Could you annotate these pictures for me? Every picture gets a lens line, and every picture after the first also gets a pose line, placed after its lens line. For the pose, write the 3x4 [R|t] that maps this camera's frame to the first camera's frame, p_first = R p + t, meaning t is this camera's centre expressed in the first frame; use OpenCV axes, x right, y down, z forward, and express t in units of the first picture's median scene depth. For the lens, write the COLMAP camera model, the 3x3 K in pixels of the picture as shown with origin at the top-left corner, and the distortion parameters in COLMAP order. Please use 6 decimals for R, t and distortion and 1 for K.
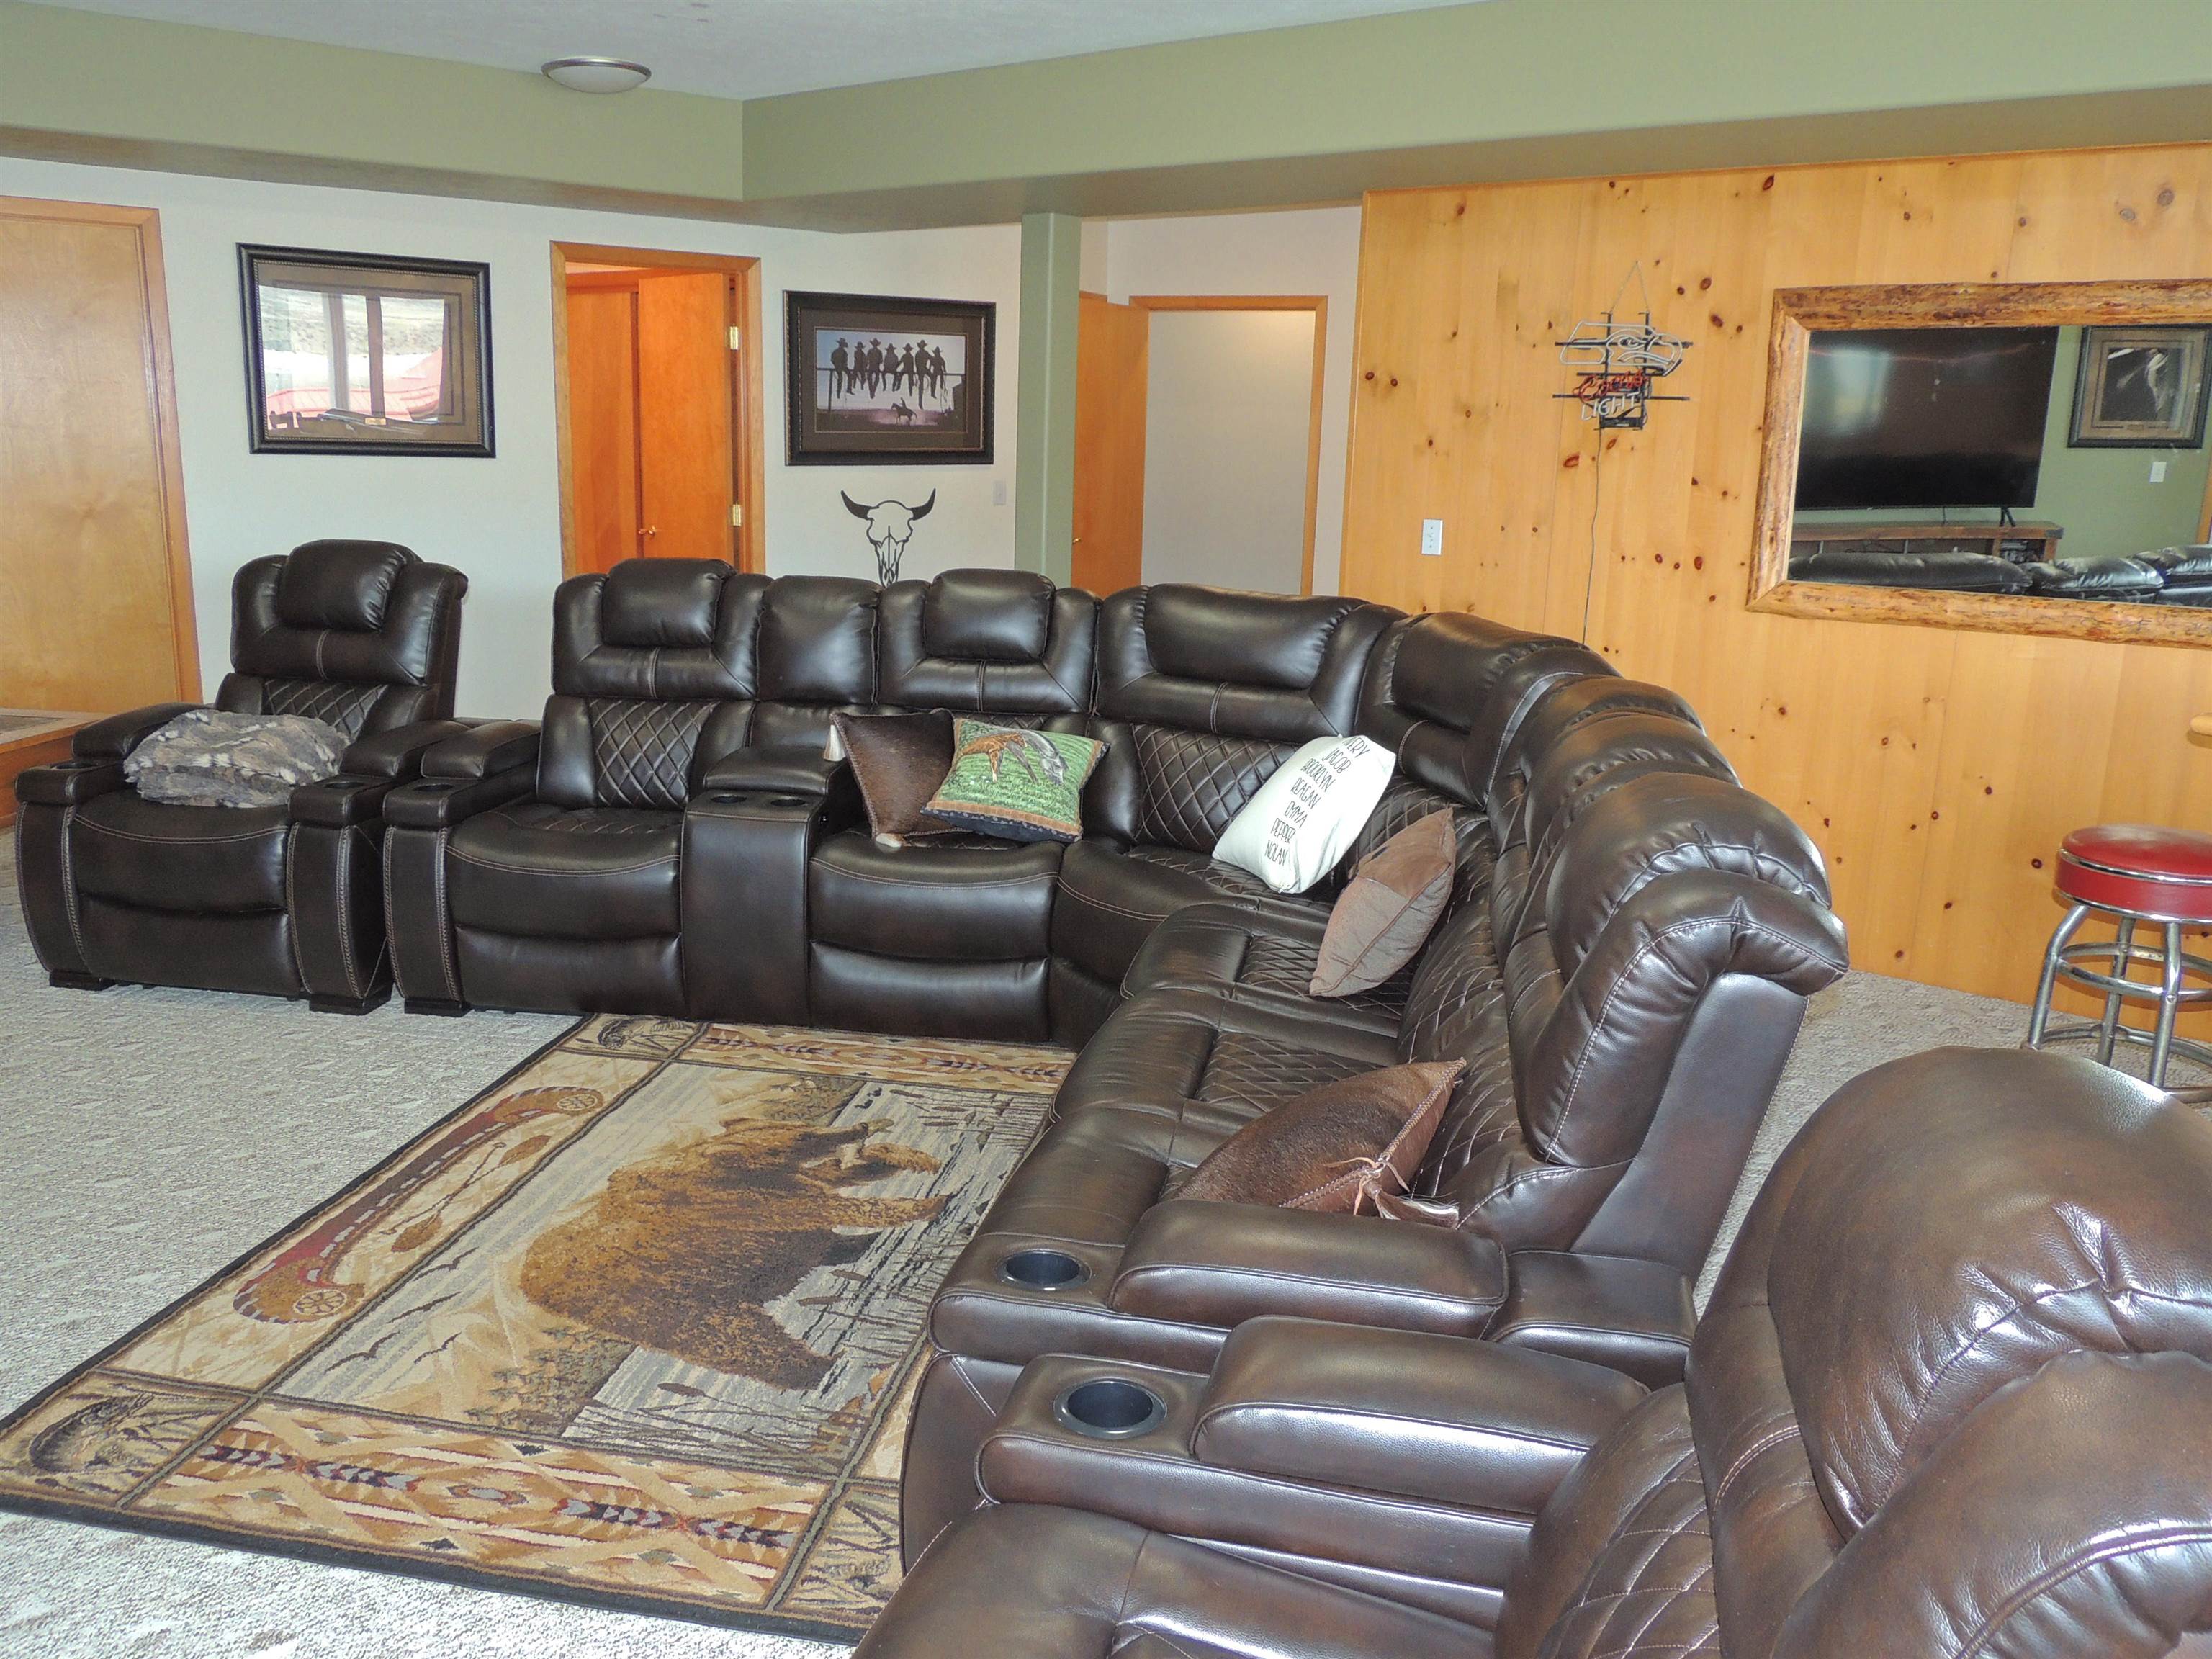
lens RADIAL K [[1737.3, 0, 1106.0], [0, 1737.3, 829.5], [0, 0, 1]] dist [-0.031397, 0.014999]
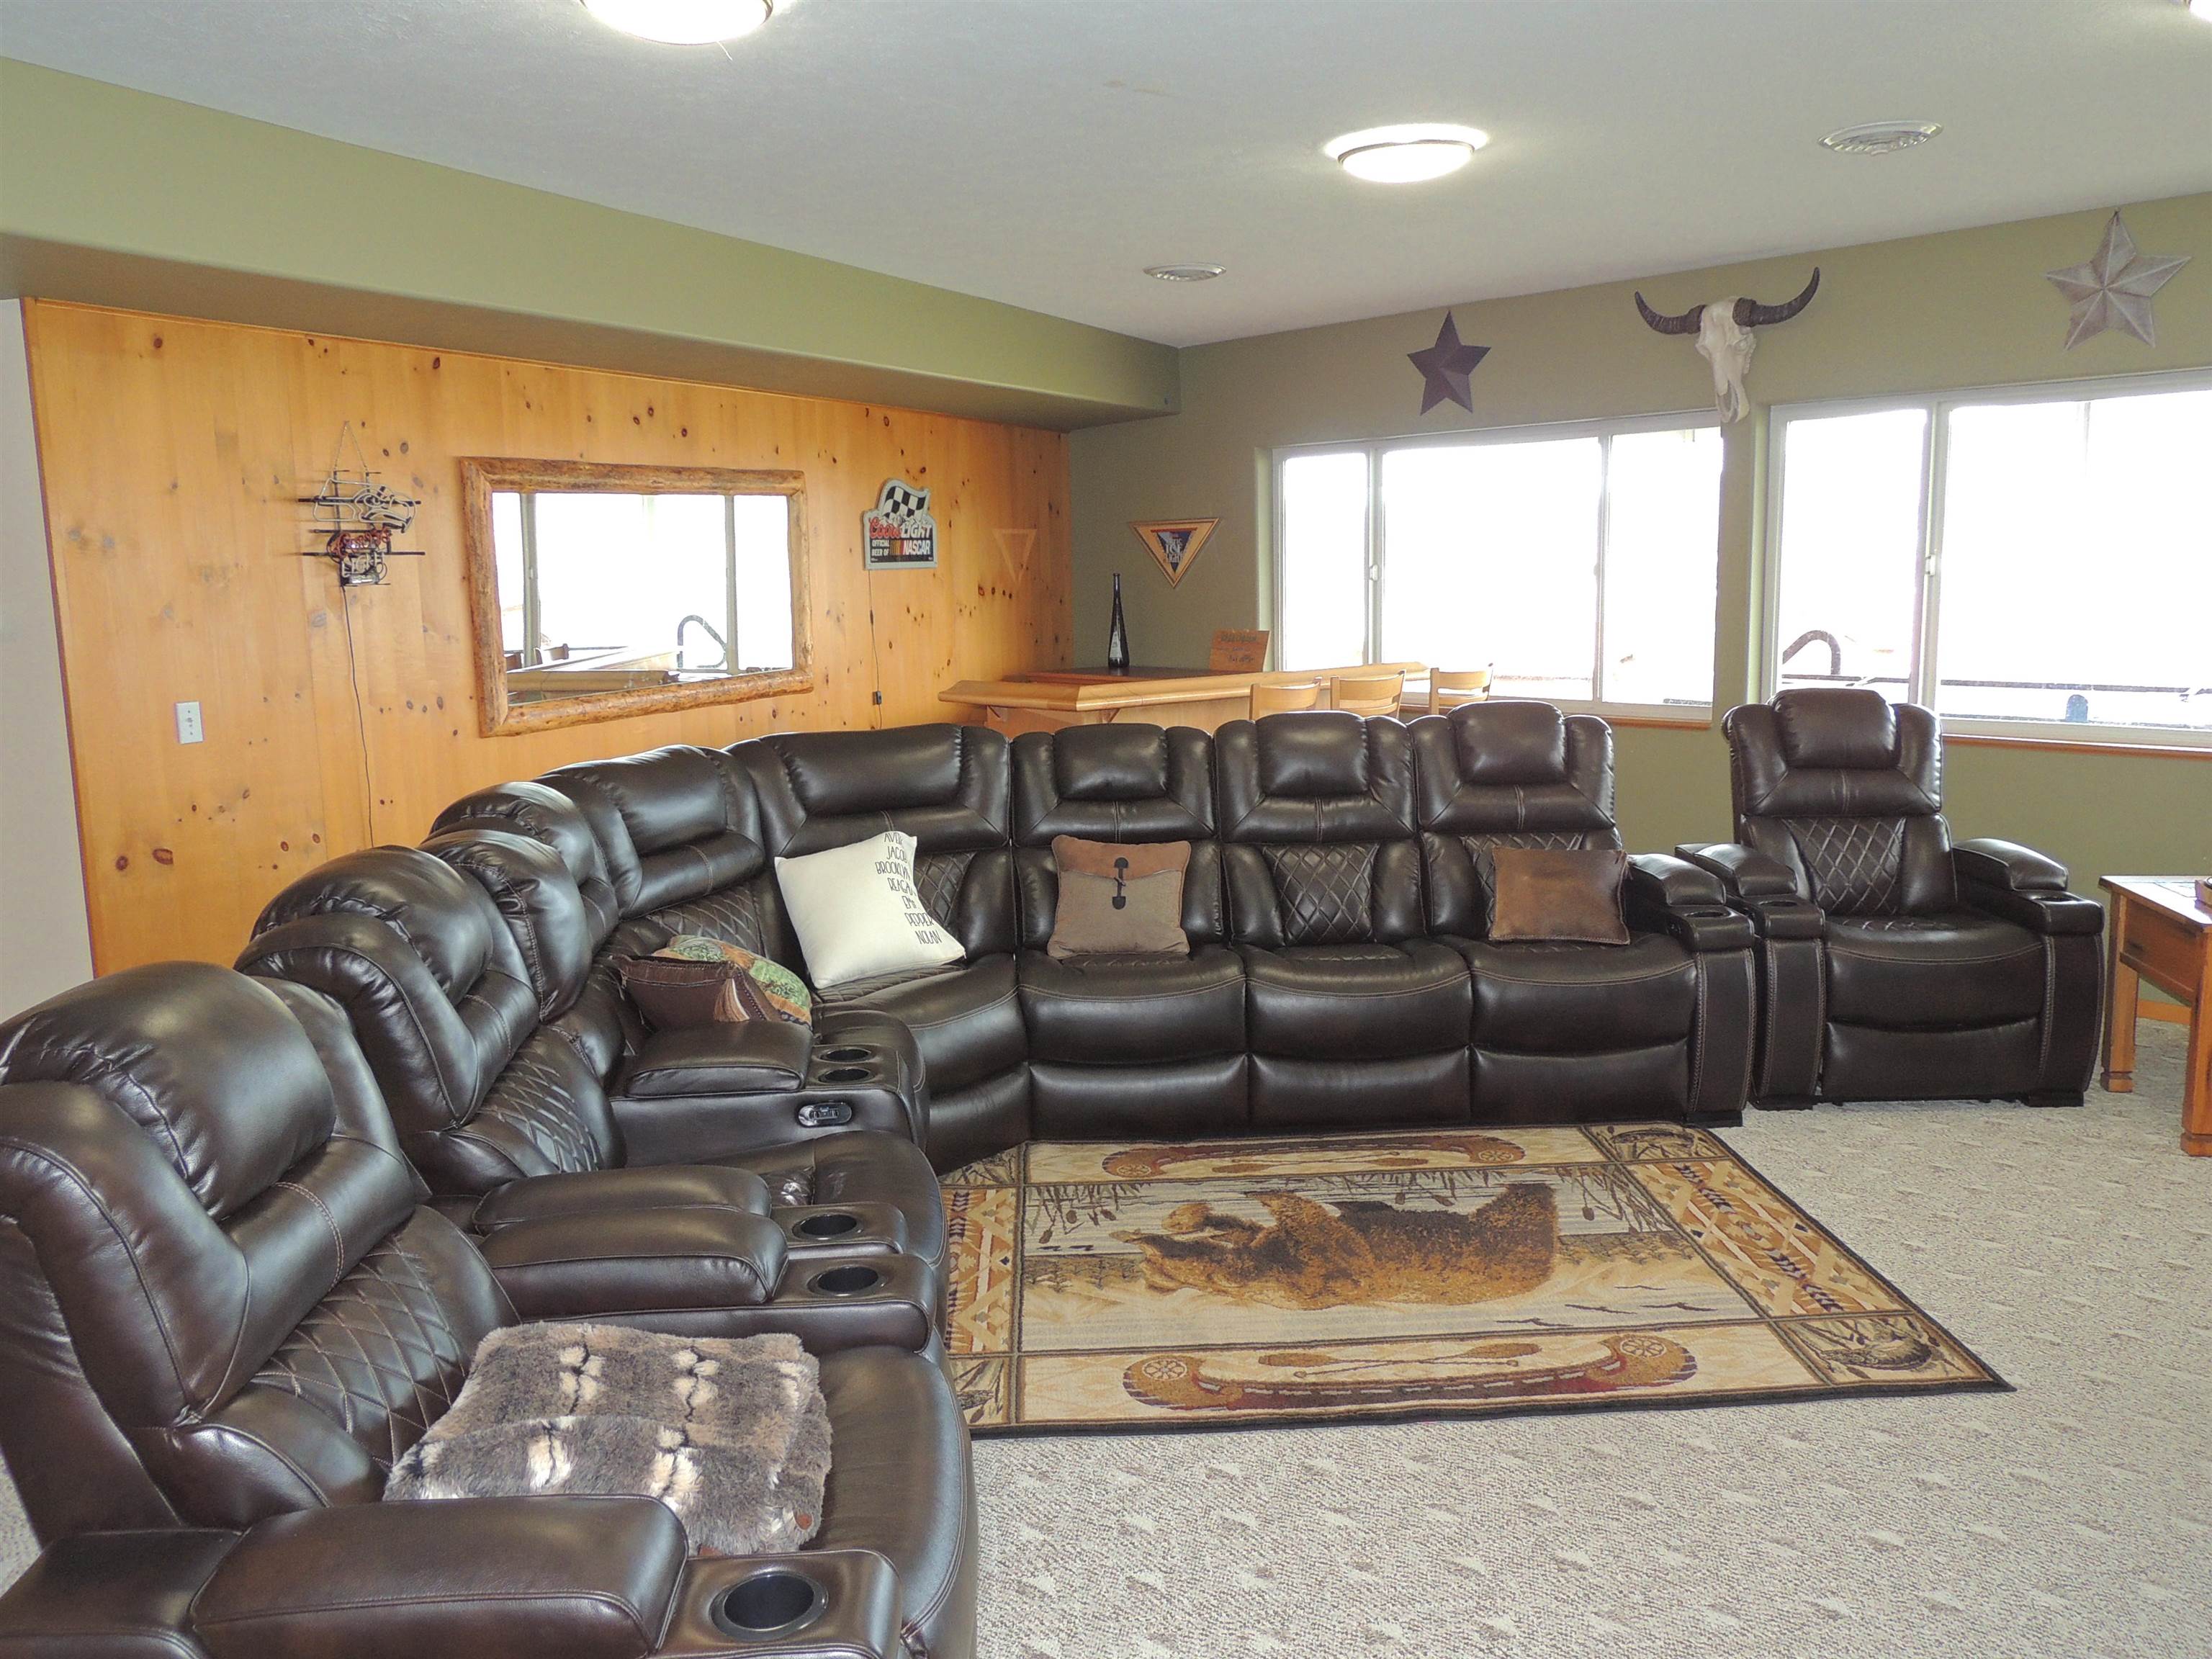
lens RADIAL K [[1737.3, 0, 1106.0], [0, 1737.3, 829.5], [0, 0, 1]] dist [-0.031397, 0.014999]
pose [[-0.212591, -0.172851, 0.961731, -0.942534], [0.237438, 0.945593, 0.222436, -0.259761], [-0.947855, 0.275639, -0.159983, 0.942971]]
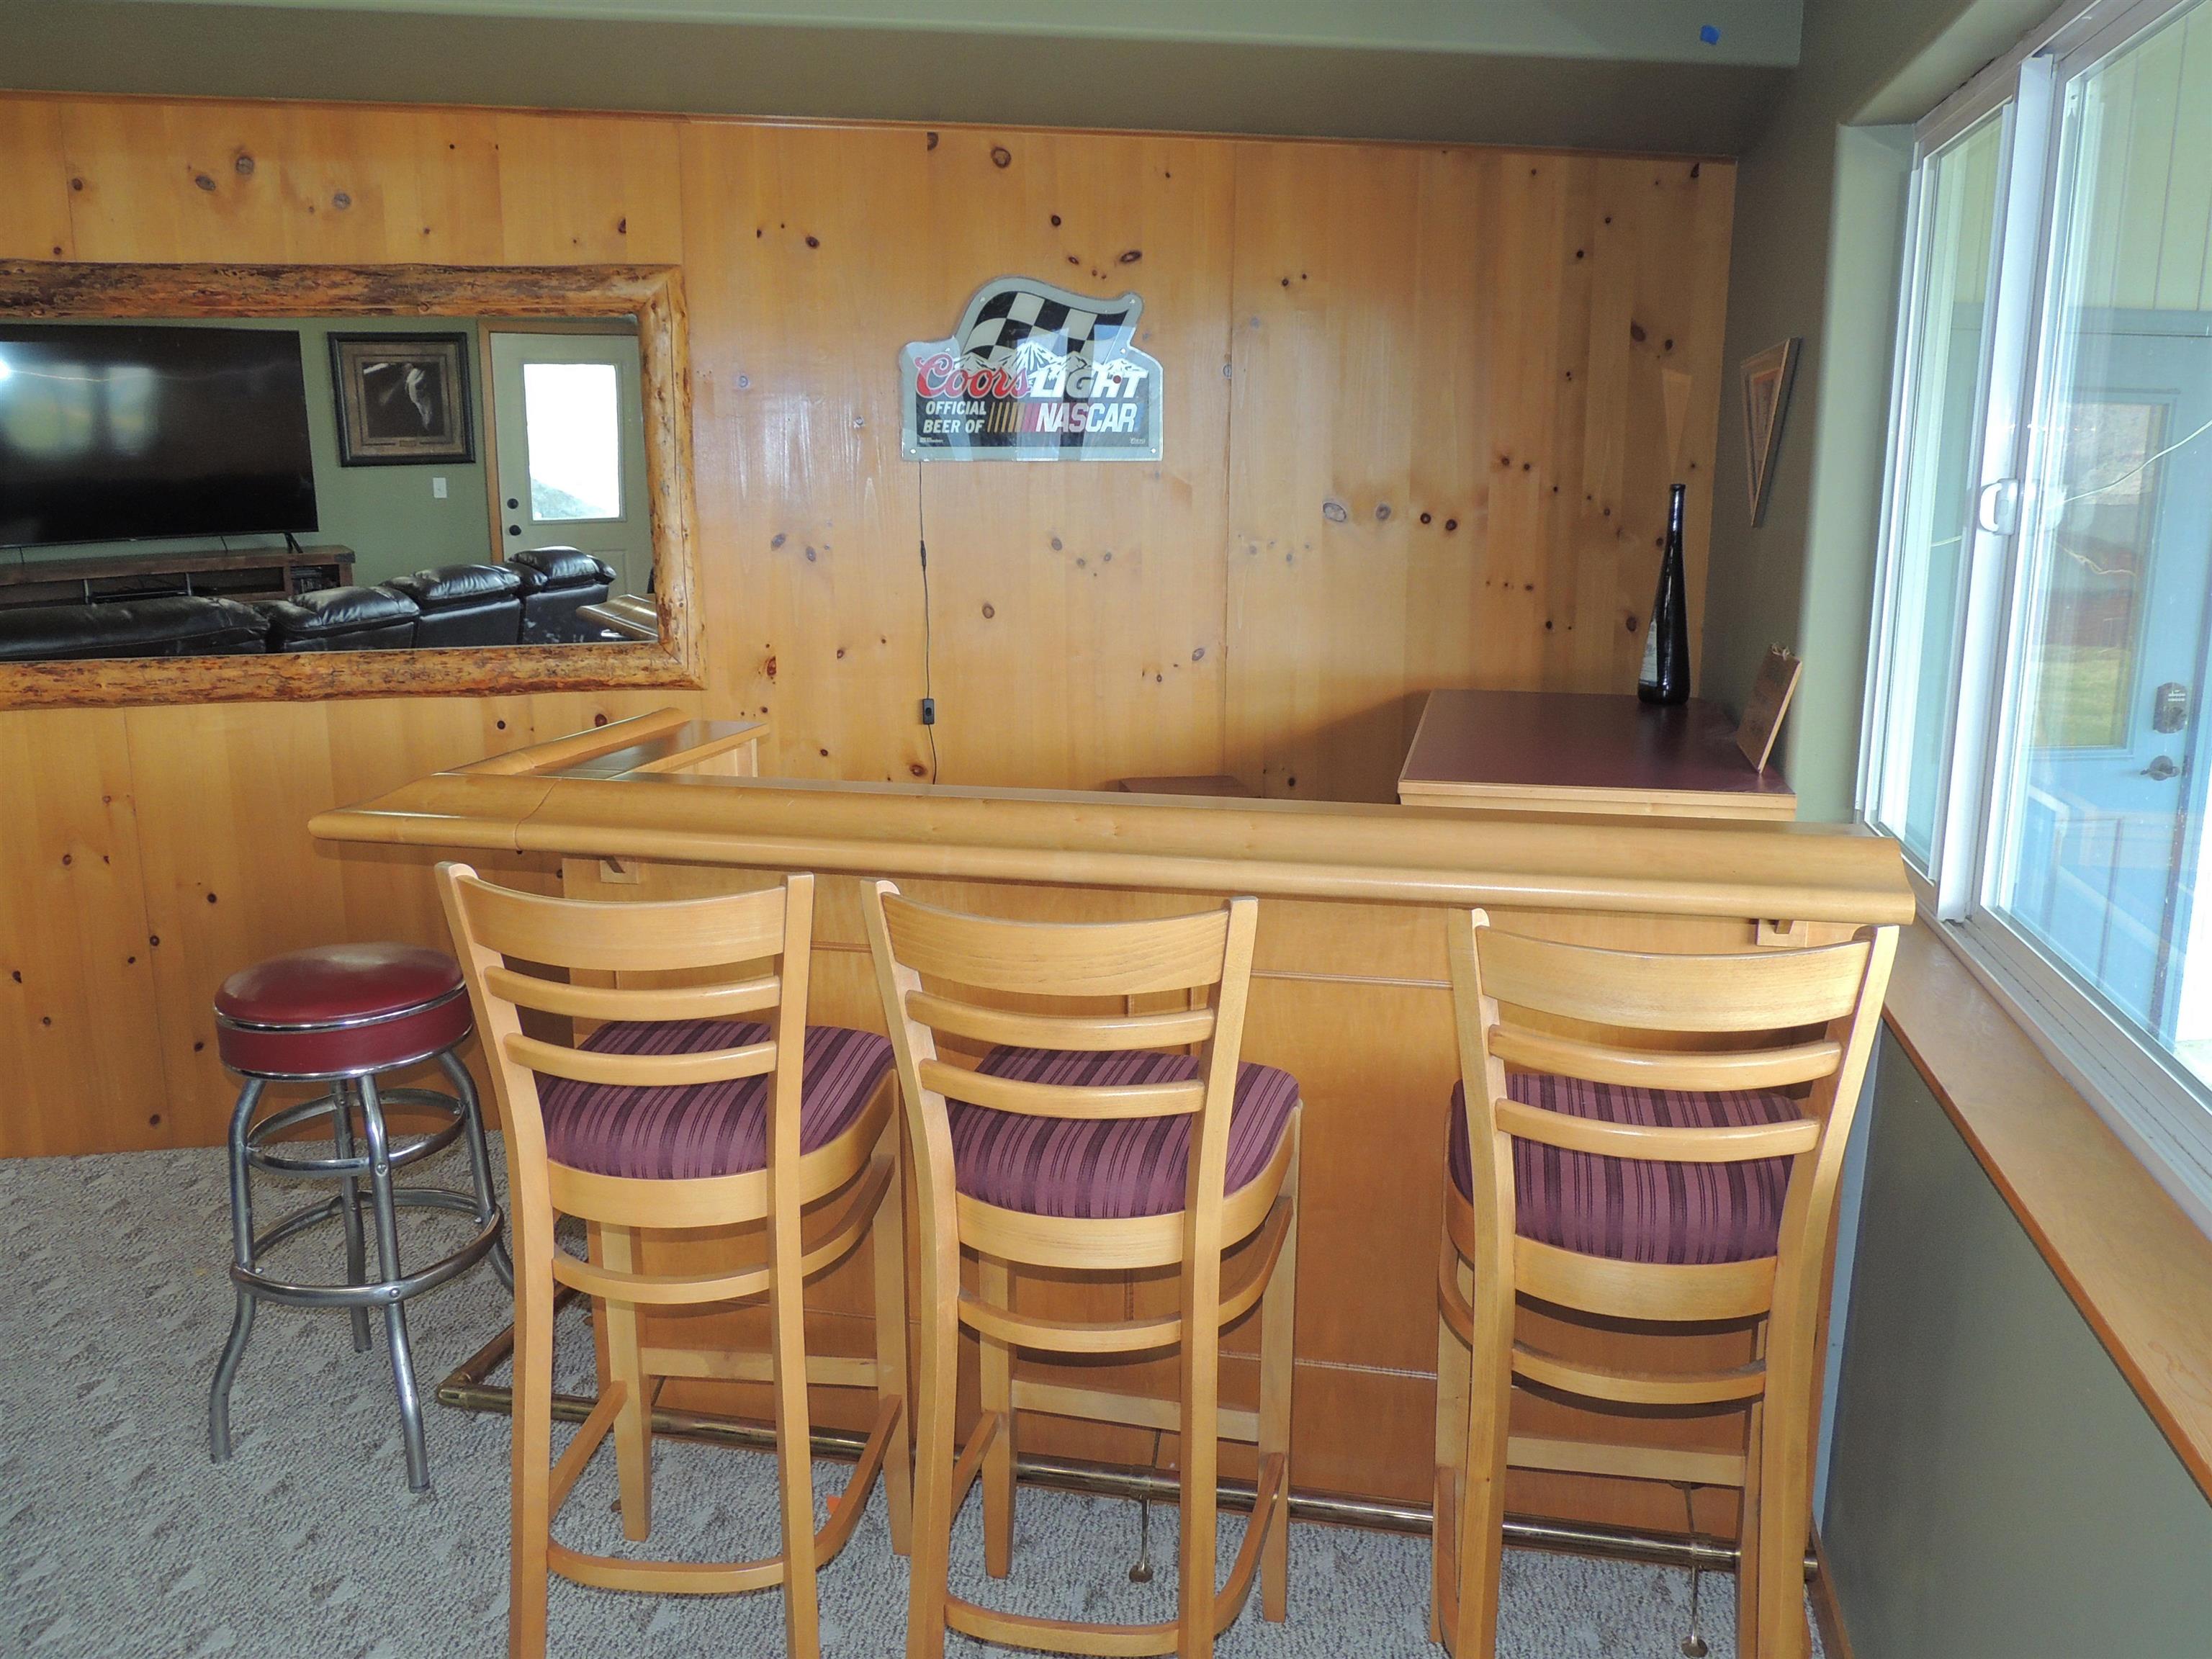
lens RADIAL K [[1737.3, 0, 1106.0], [0, 1737.3, 829.5], [0, 0, 1]] dist [-0.031397, 0.014999]
pose [[0.651786, -0.181160, 0.736448, 0.214914], [0.190691, 0.979002, 0.072057, -0.034953], [-0.734038, 0.093468, 0.672646, 0.164893]]
